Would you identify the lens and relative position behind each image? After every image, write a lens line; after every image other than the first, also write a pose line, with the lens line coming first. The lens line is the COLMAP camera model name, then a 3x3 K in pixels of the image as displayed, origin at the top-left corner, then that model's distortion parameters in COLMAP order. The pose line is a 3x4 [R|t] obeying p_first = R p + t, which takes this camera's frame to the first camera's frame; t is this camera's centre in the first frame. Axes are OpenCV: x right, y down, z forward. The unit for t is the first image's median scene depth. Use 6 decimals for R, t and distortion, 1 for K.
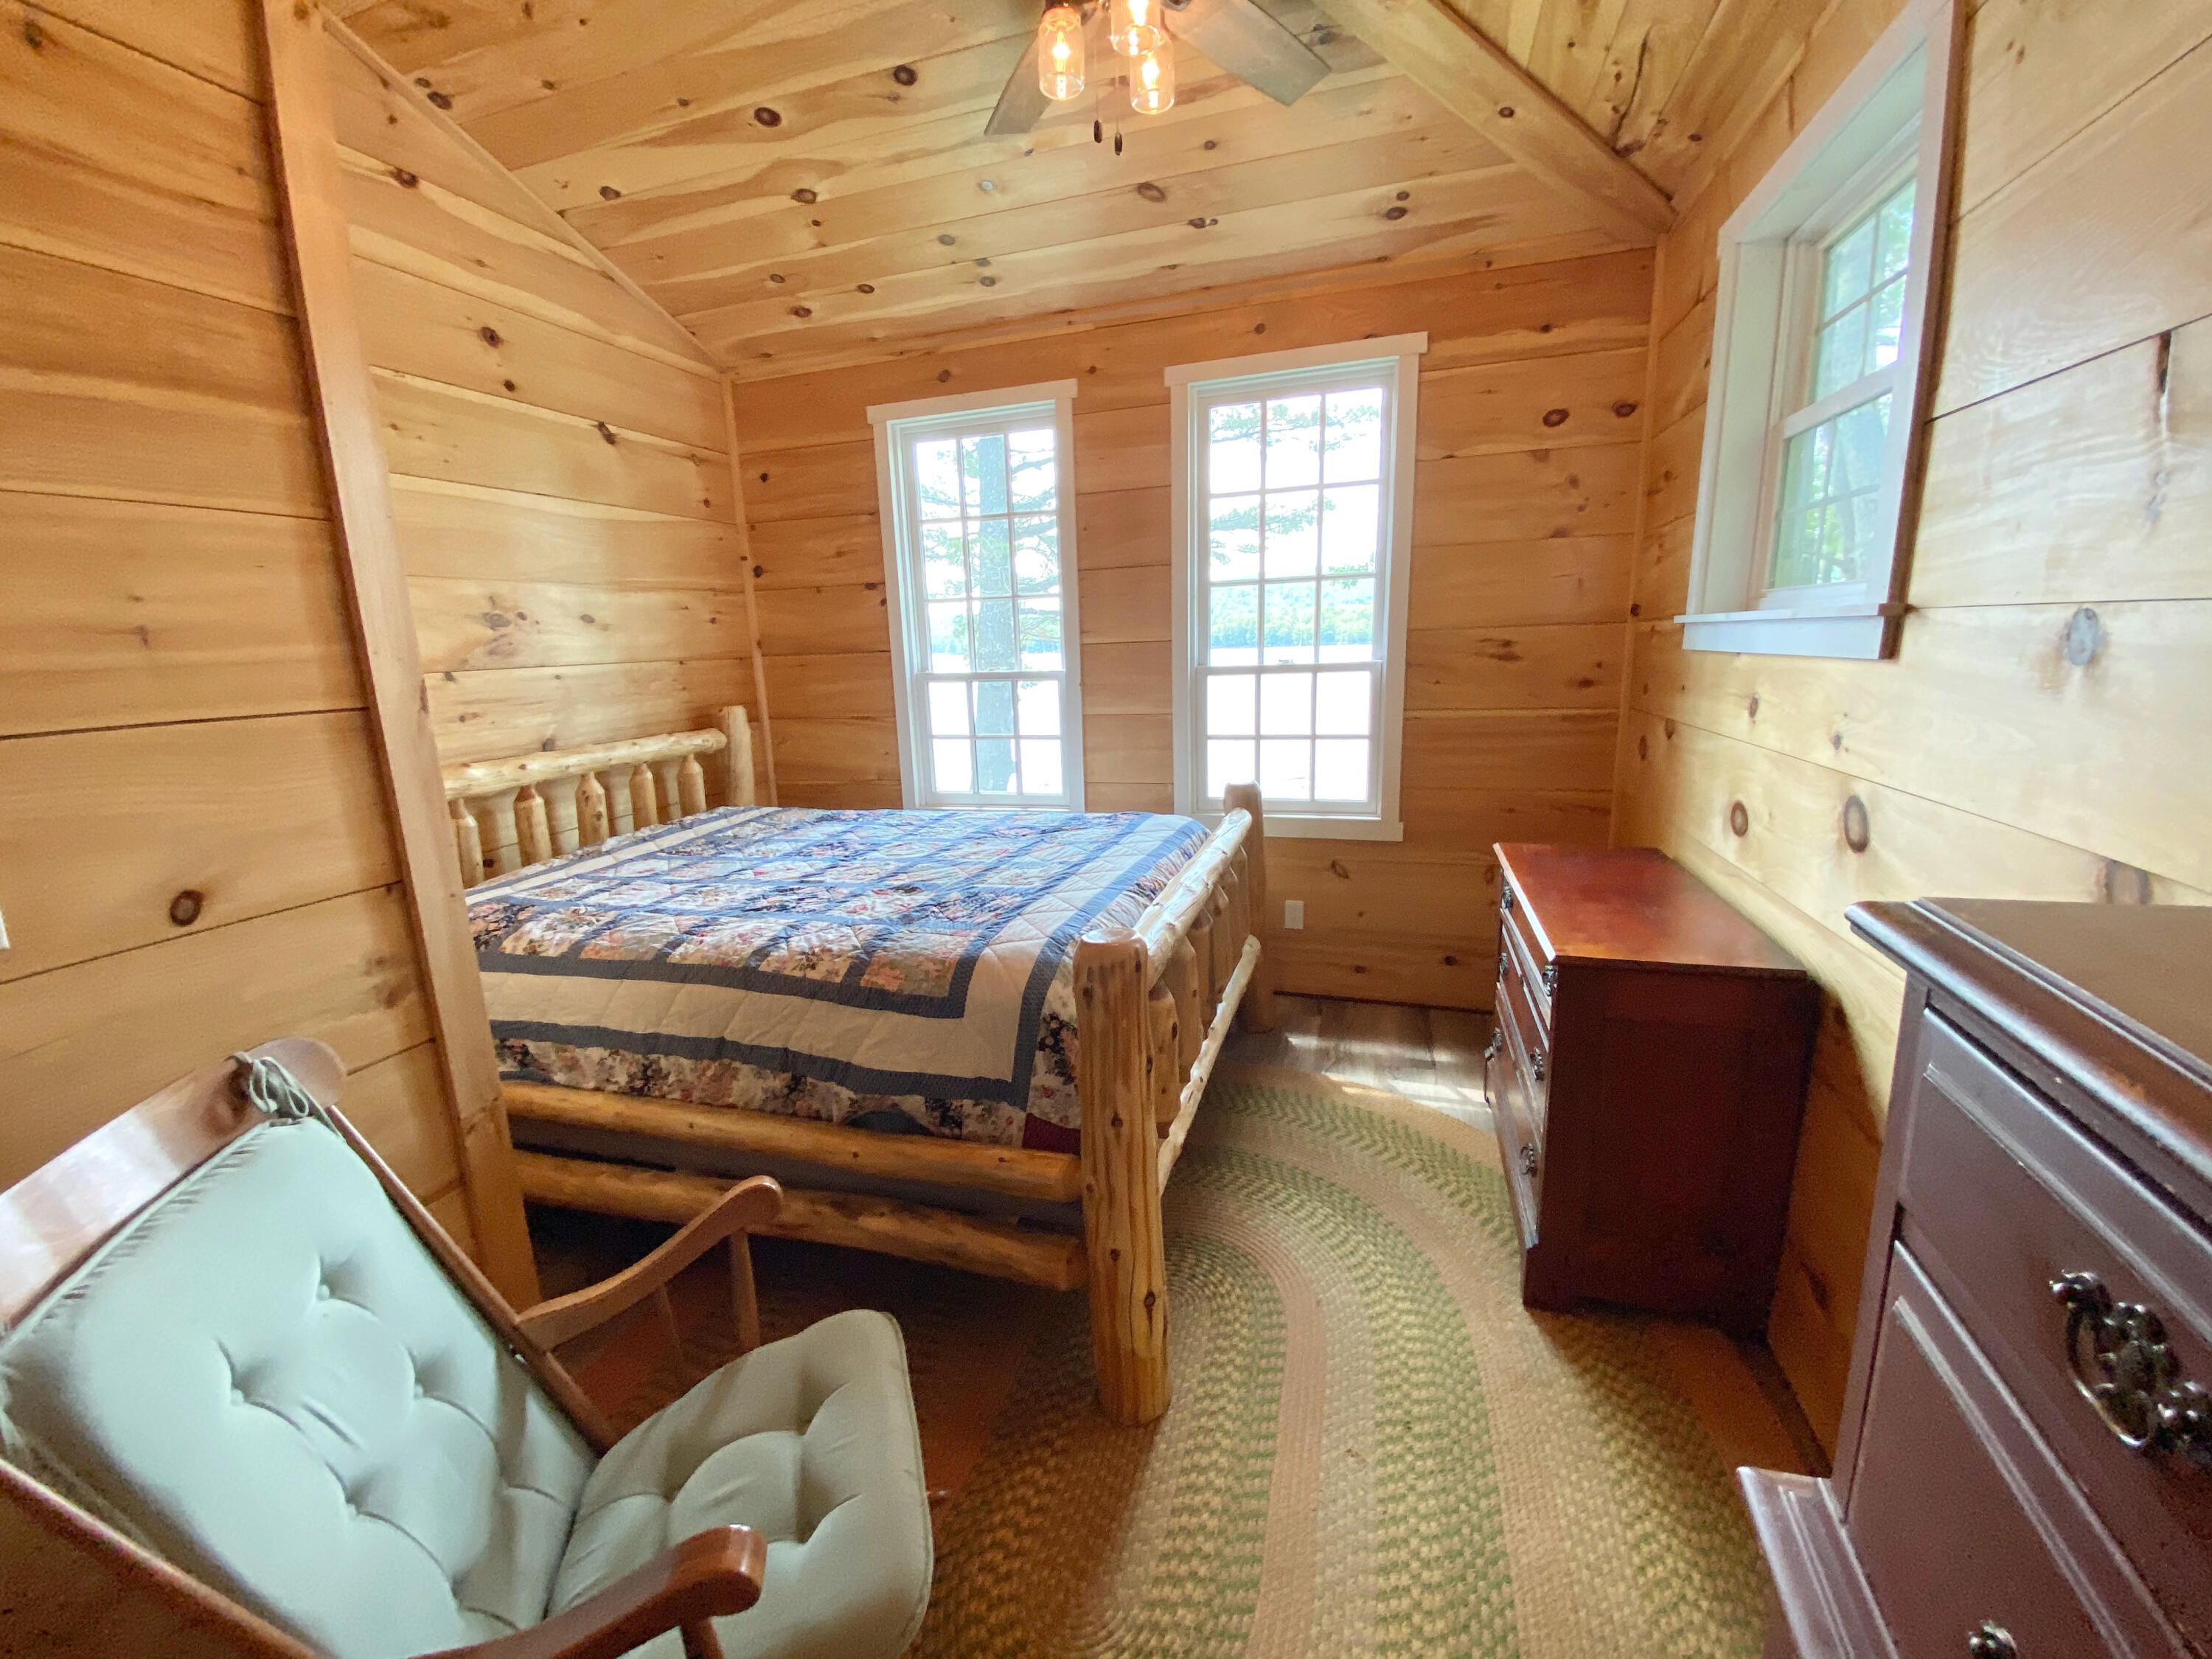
lens RADIAL K [[896.3, 0, 1100.0], [0, 896.3, 830.0], [0, 0, 1]] dist [0.014980, -0.019114]
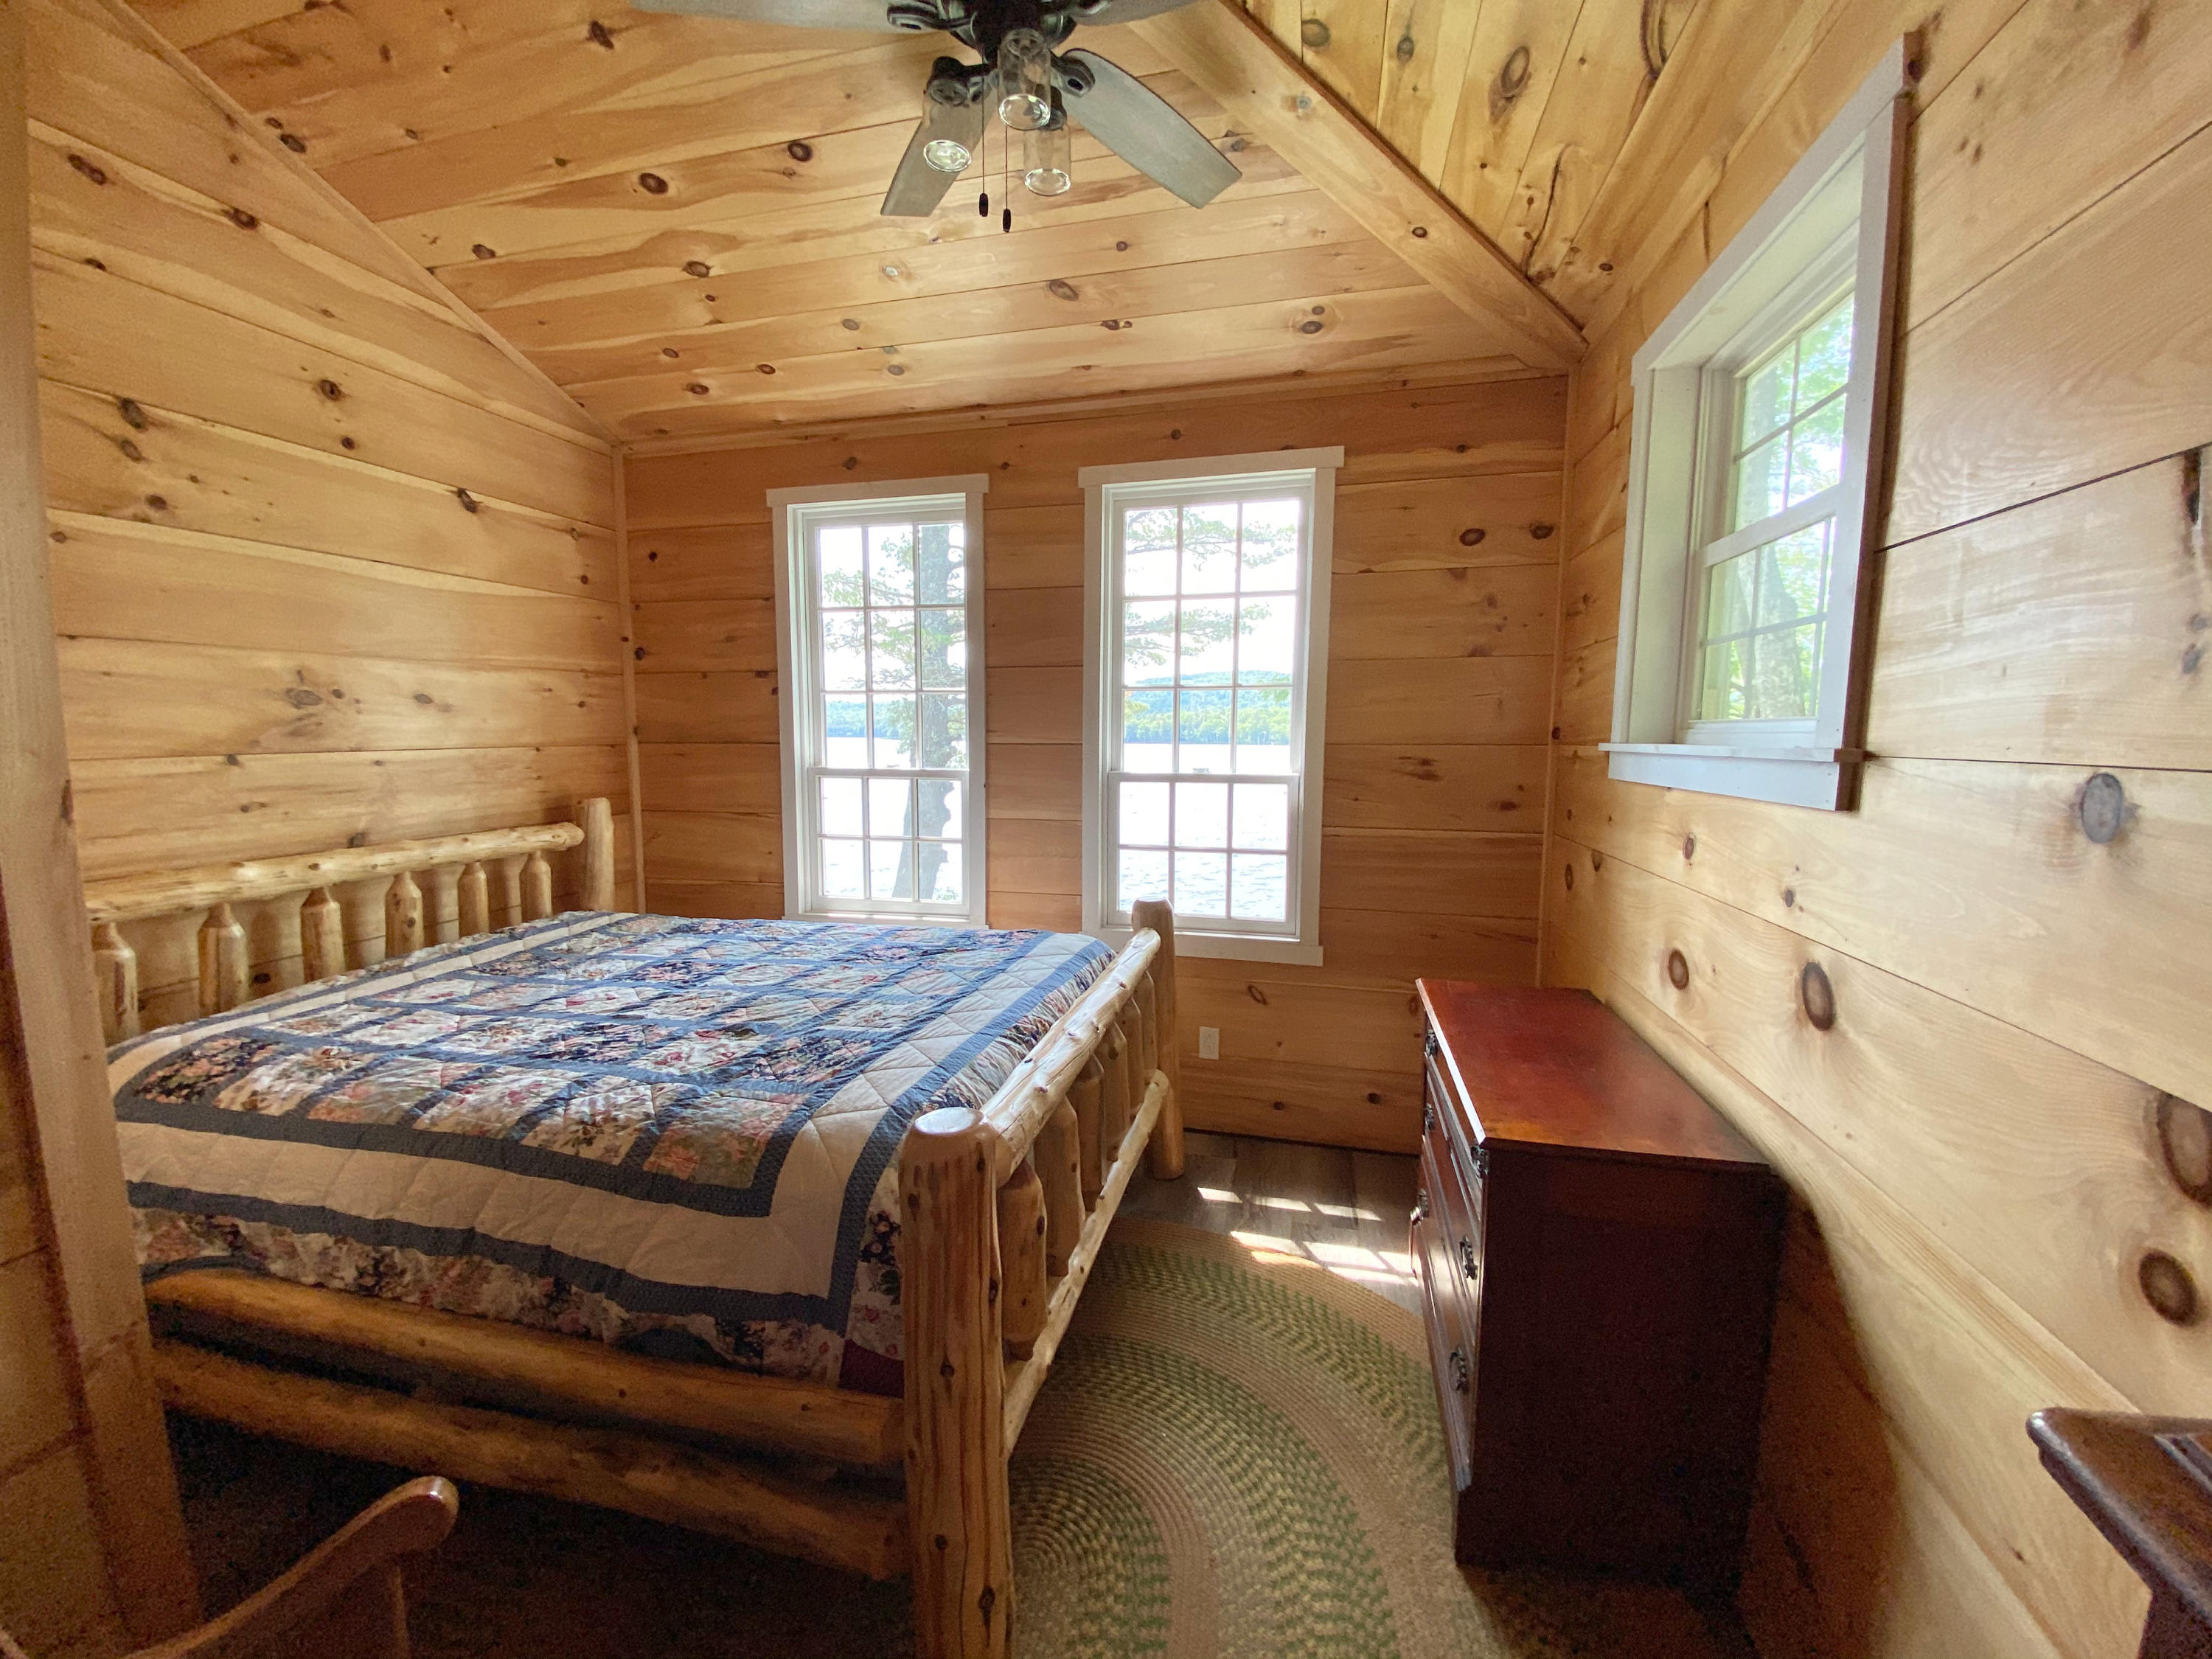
lens RADIAL K [[896.3, 0, 1100.0], [0, 896.3, 830.0], [0, 0, 1]] dist [0.014980, -0.019114]
pose [[0.997172, 0.028956, 0.069357, 0.053046], [-0.021896, 0.994699, -0.100468, -0.040404], [-0.071899, 0.098665, 0.992520, 0.107812]]
